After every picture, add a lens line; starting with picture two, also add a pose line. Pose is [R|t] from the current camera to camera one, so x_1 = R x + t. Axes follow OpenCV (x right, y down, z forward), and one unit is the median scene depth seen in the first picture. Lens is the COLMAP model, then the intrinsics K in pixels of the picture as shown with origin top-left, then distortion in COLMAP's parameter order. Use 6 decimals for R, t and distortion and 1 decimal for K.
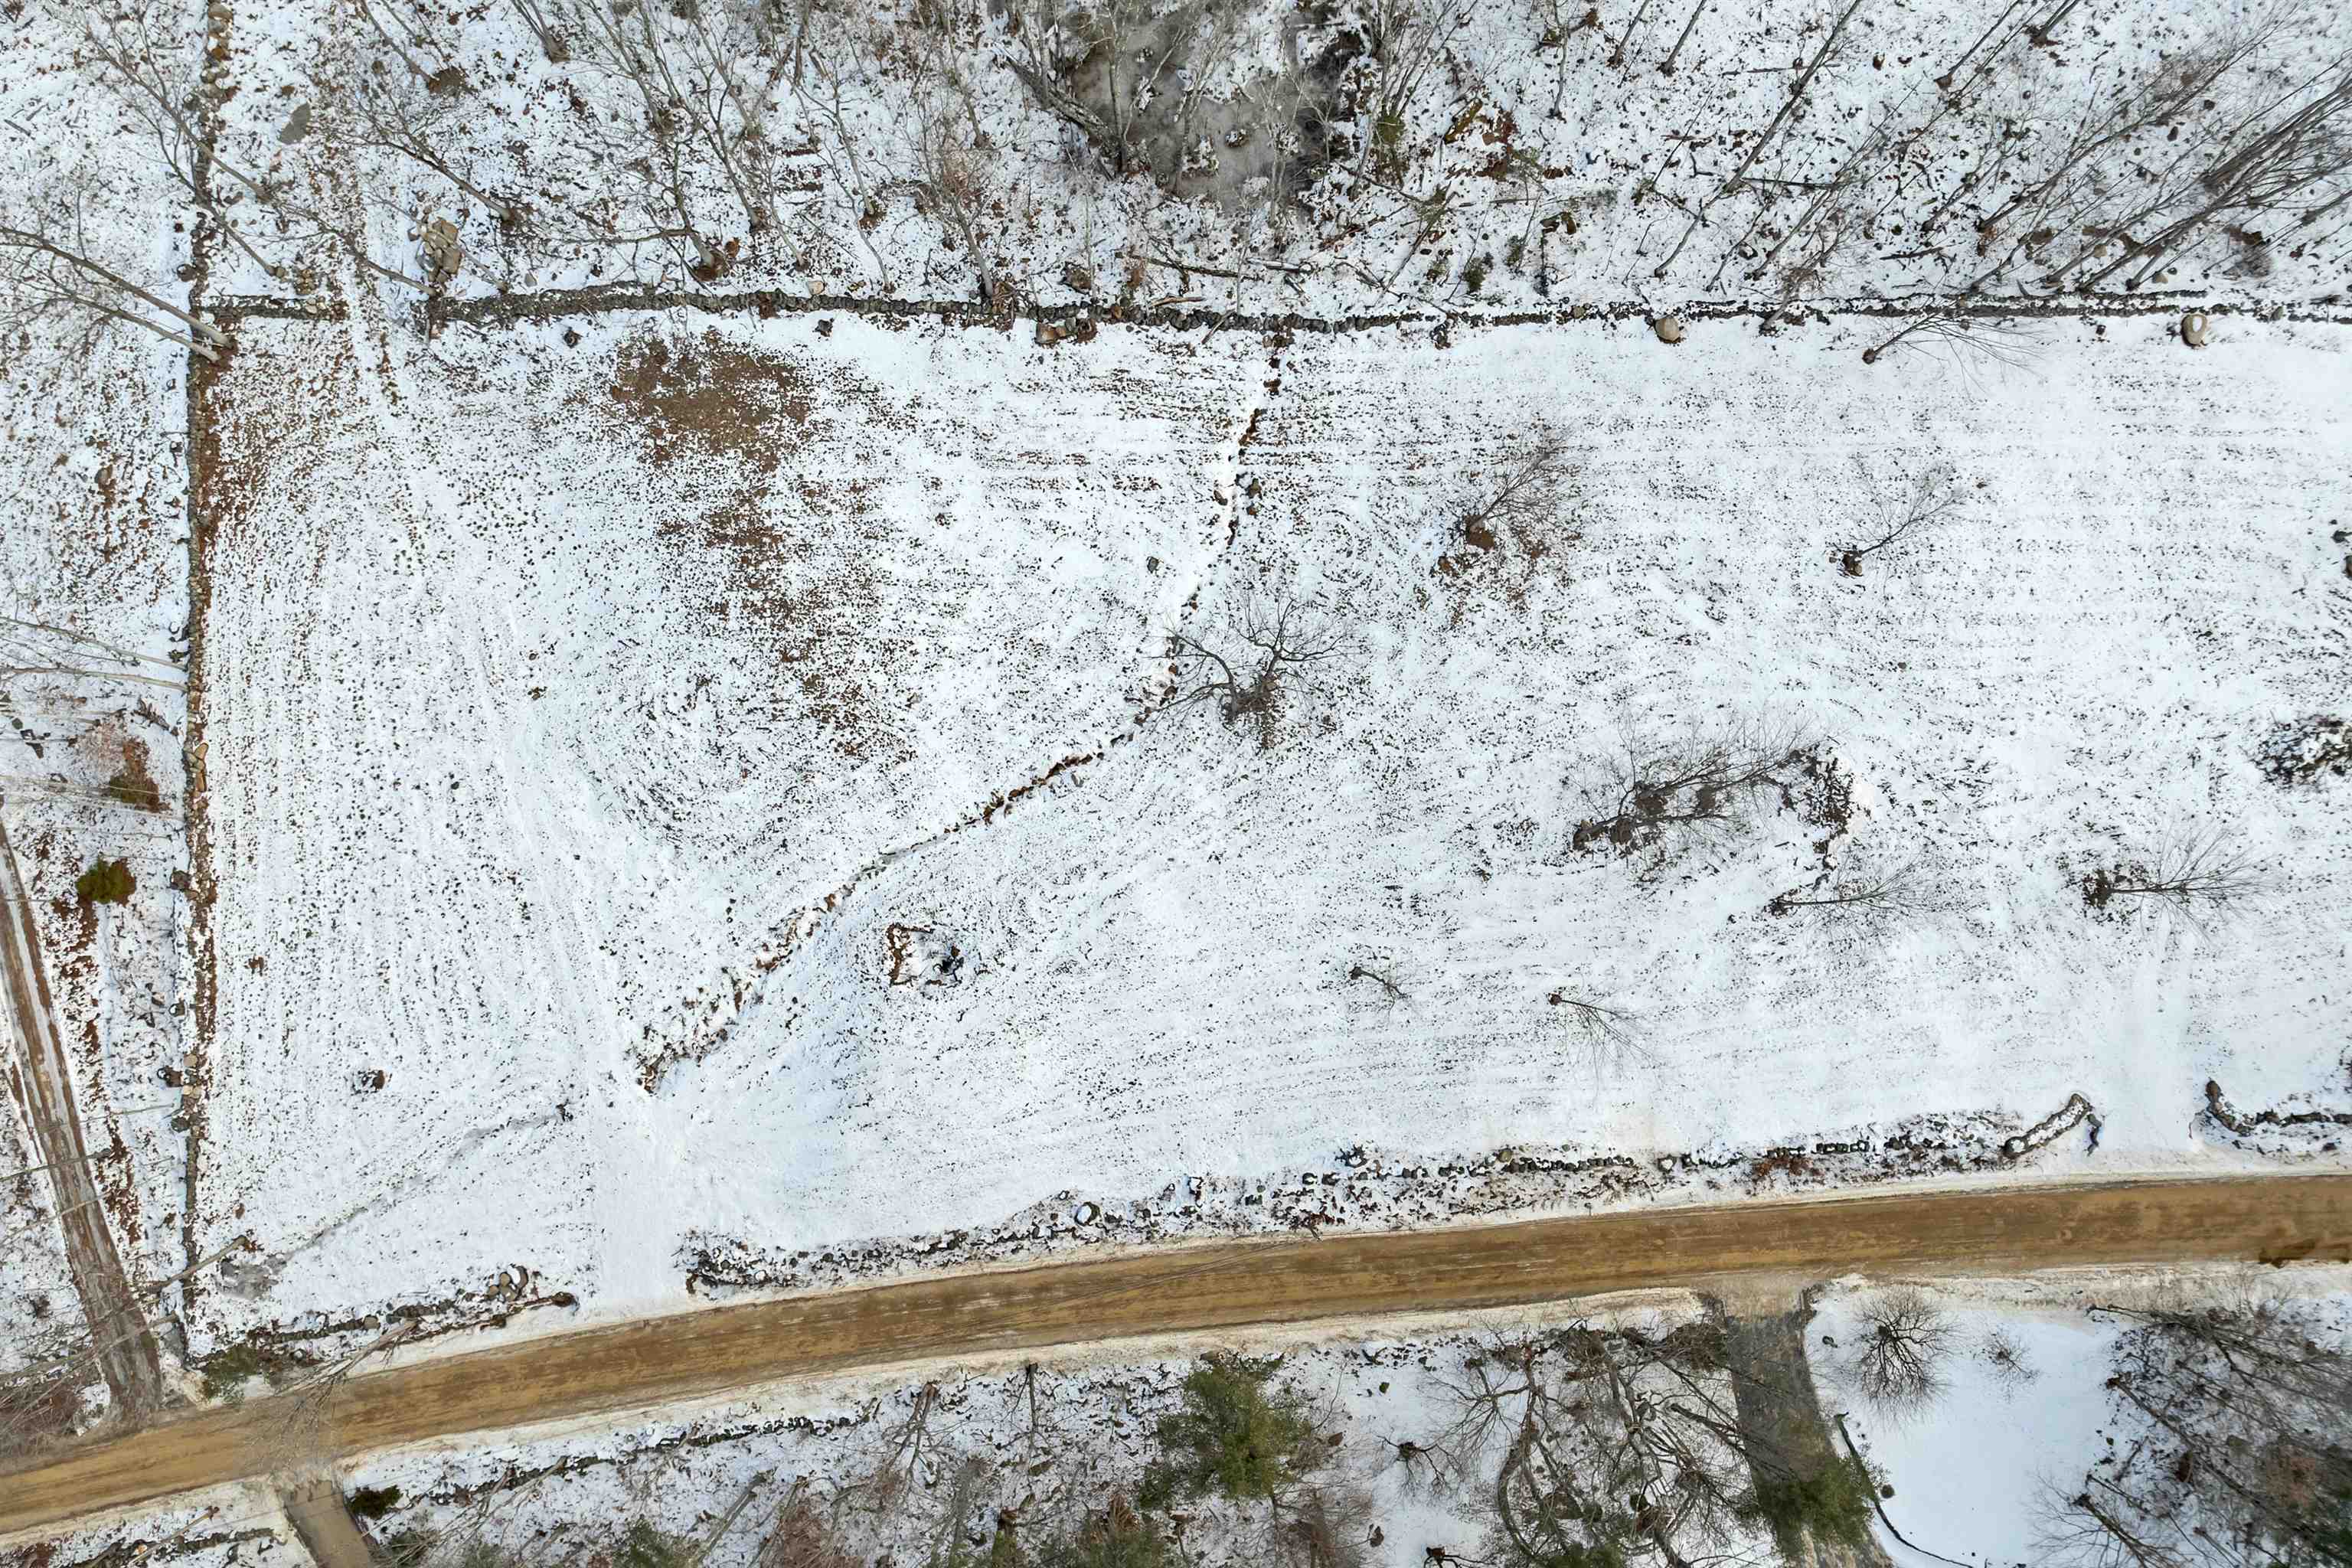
lens RADIAL K [[1609.5, 0, 1174.7], [0, 1609.5, 871.0], [0, 0, 1]] dist [-0.035037, 0.003757]
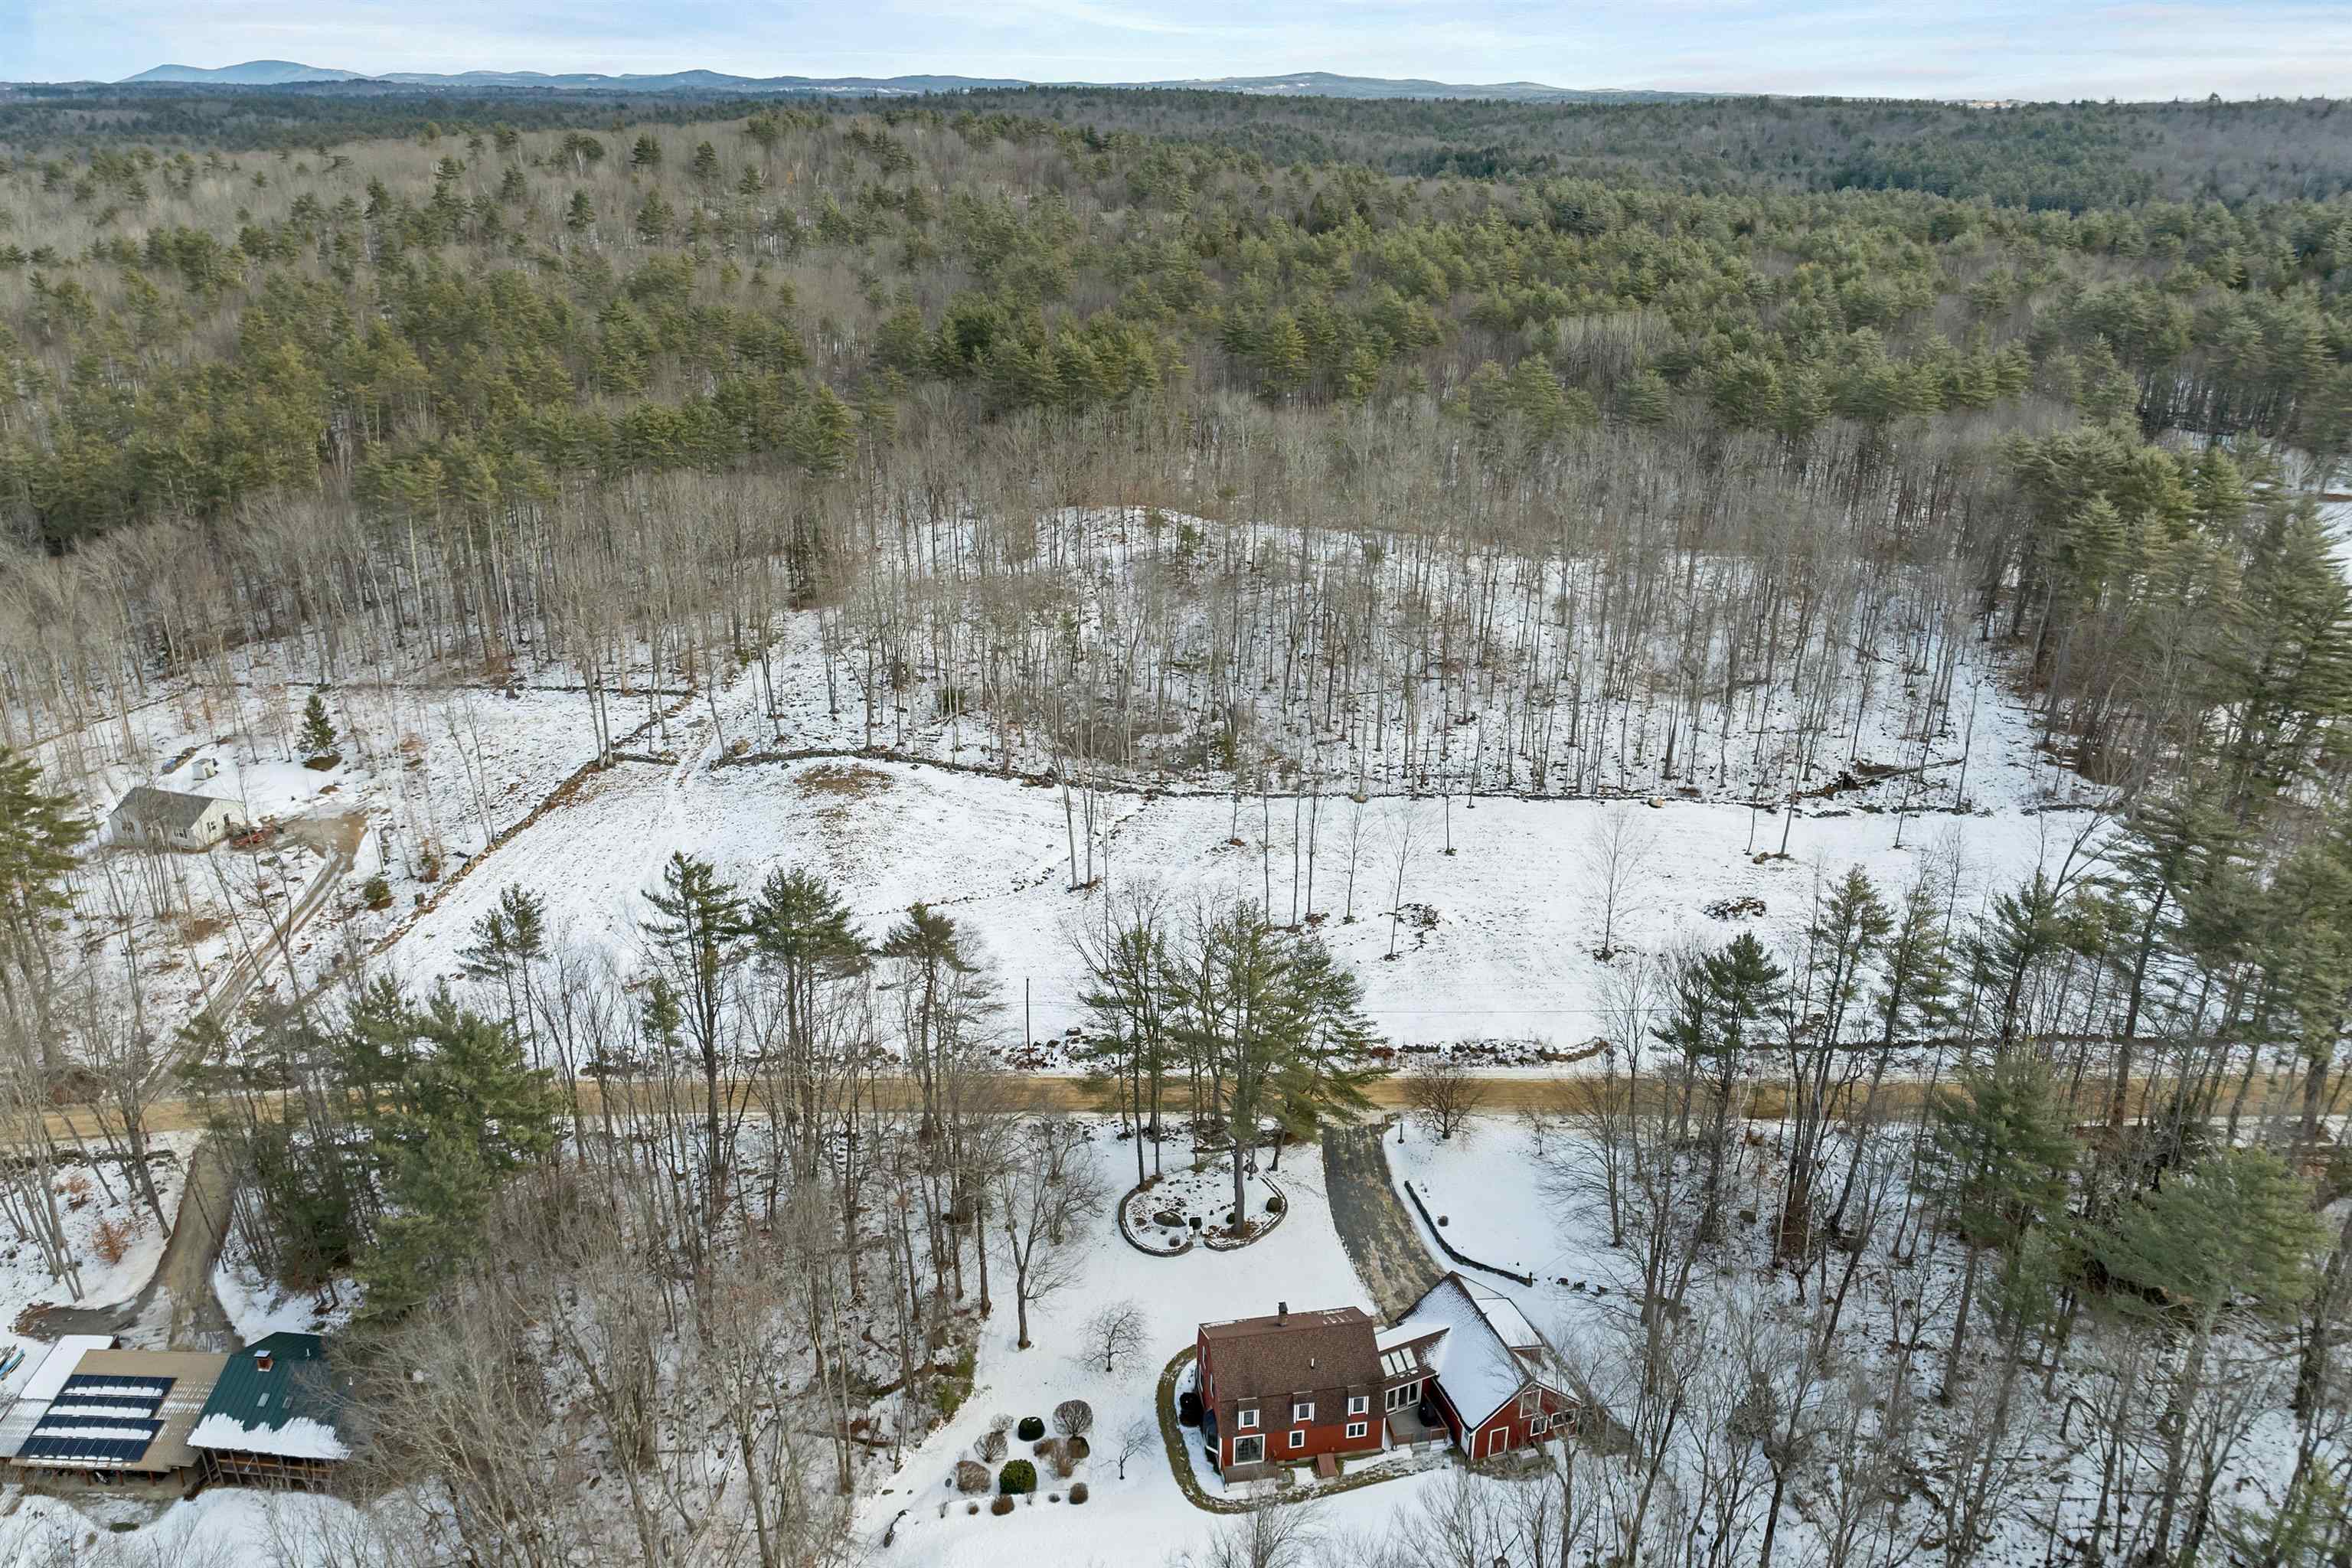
lens RADIAL K [[1683.3, 0, 1181.8], [0, 1683.3, 804.8], [0, 0, 1]] dist [-0.038703, 0.006131]
pose [[0.979927, 0.083561, -0.181000, 0.446929], [-0.199351, 0.417670, -0.886460, 1.357765], [0.001525, 0.904748, 0.425944, 0.196011]]
